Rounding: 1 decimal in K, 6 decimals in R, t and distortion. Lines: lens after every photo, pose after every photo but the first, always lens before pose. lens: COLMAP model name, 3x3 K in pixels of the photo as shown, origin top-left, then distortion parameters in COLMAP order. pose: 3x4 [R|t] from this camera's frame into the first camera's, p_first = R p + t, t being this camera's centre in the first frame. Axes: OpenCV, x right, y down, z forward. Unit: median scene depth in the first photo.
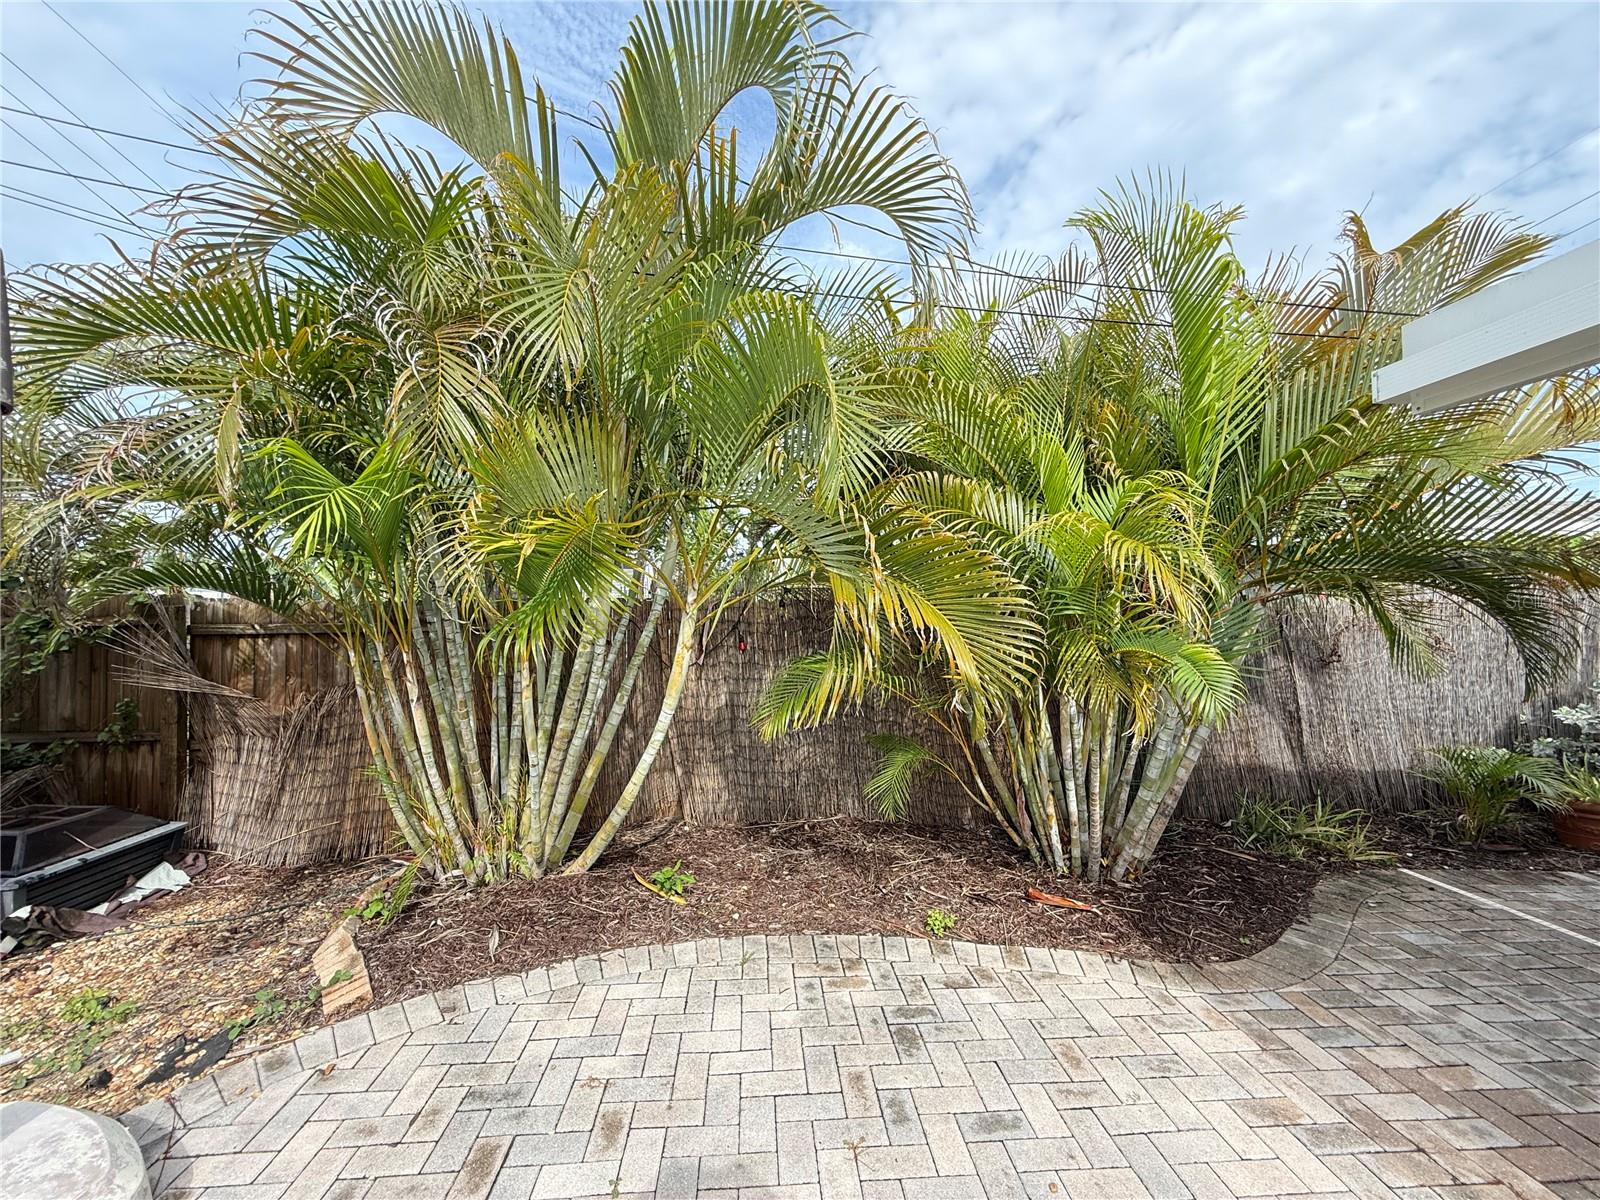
lens RADIAL K [[645.7, 0, 800.0], [0, 645.7, 604.5], [0, 0, 1]] dist [0.001717, 0.000051]
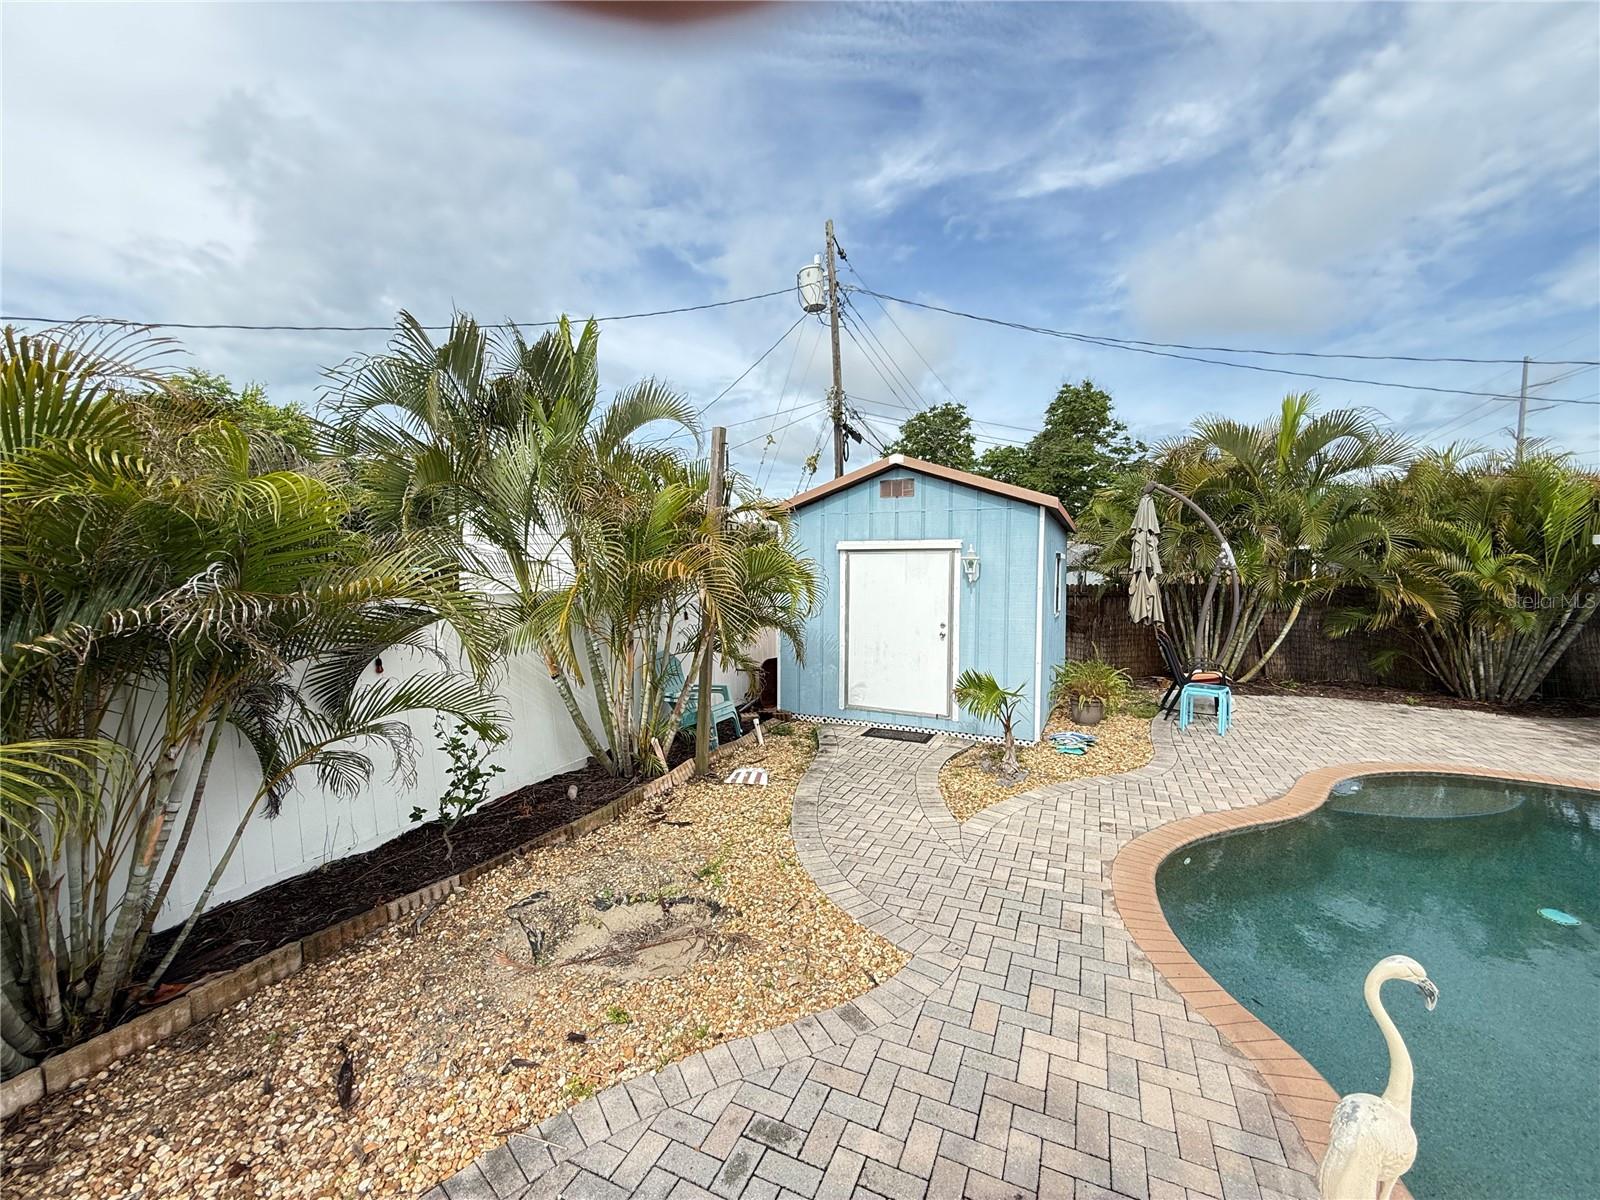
lens RADIAL K [[645.7, 0, 797.0], [0, 645.7, 599.5], [0, 0, 1]] dist [0.001717, 0.000051]
pose [[0.879603, 0.023932, -0.475106, -0.788269], [0.016953, 0.996522, 0.081583, -0.239181], [0.475406, -0.079815, 0.876139, -2.635839]]
